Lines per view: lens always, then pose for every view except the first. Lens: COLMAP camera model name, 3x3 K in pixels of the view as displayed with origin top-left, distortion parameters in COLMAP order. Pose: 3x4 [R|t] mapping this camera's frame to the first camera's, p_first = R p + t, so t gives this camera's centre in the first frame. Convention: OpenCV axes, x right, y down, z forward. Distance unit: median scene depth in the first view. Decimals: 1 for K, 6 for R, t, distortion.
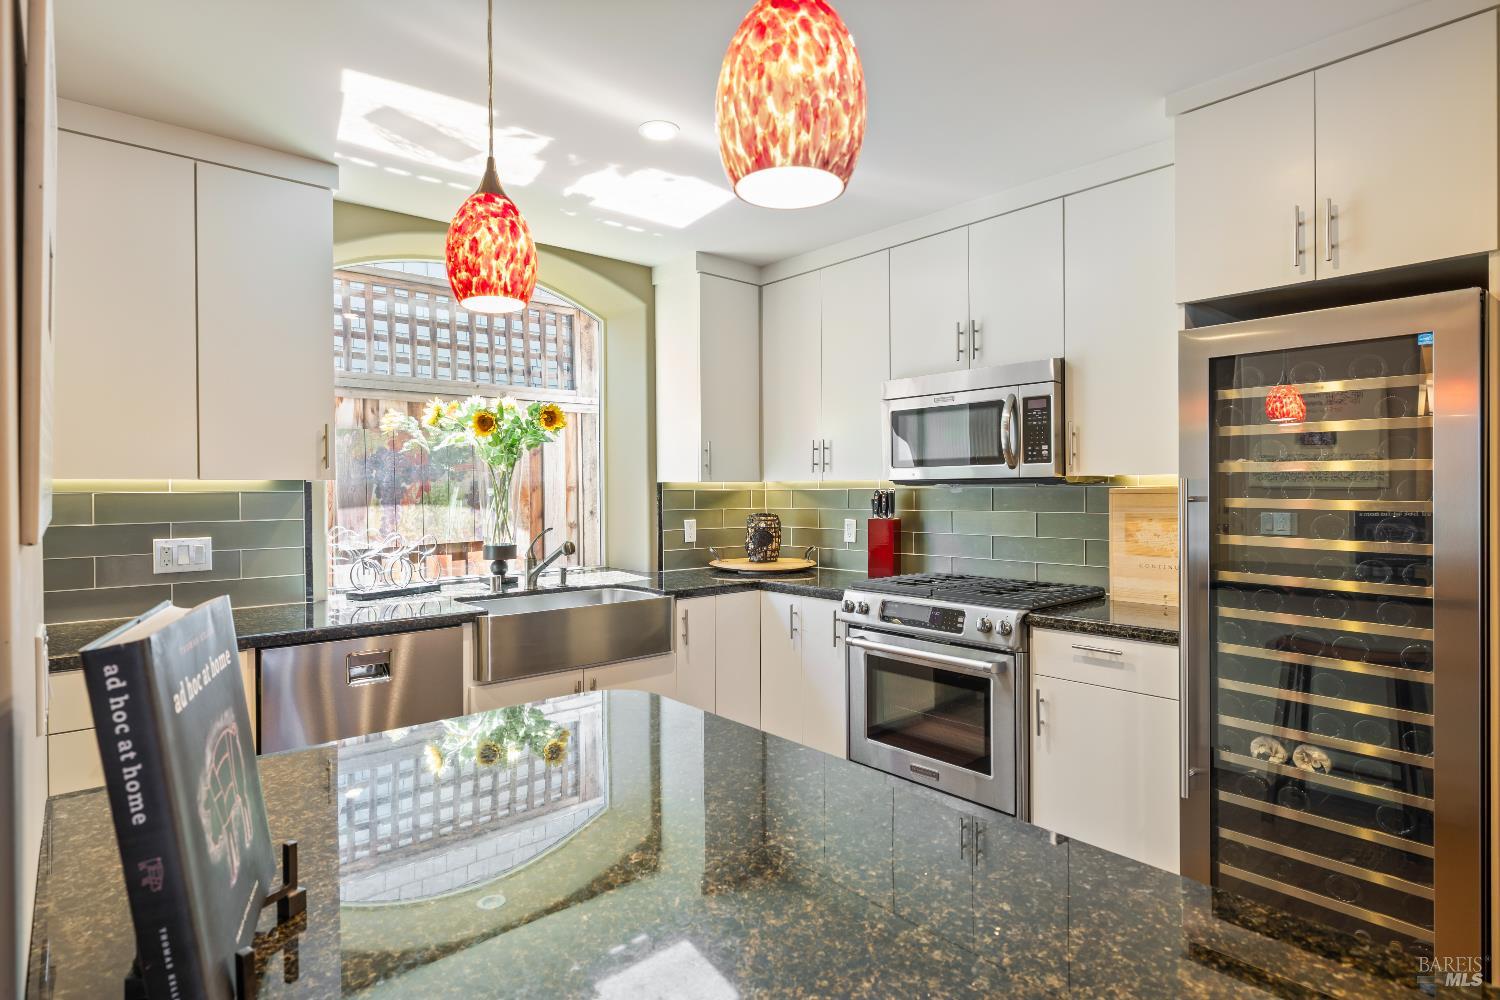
lens RADIAL K [[785.1, 0, 741.4], [0, 785.1, 492.7], [0, 0, 1]] dist [-0.004720, 0.003668]
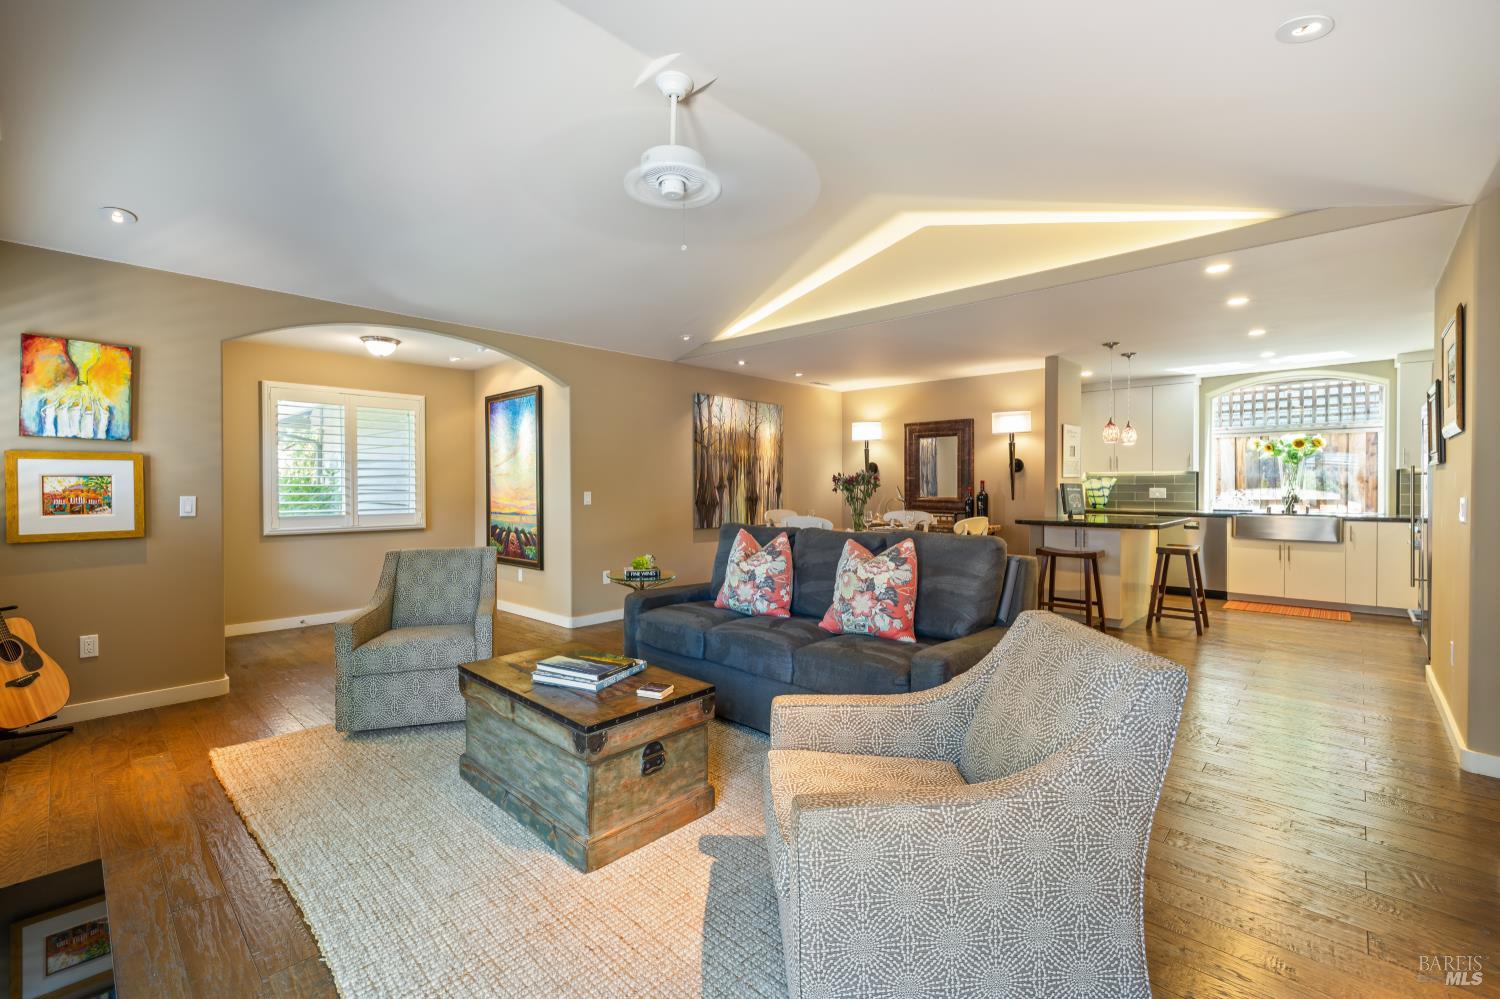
lens RADIAL K [[647.1, 0, 731.9], [0, 647.1, 490.6], [0, 0, 1]] dist [0.001001, 0.000856]
pose [[0.091811, 0.013807, -0.995681, 1.909736], [-0.005411, 0.999896, 0.013367, 0.037911], [0.995762, 0.004161, 0.091876, -1.112815]]
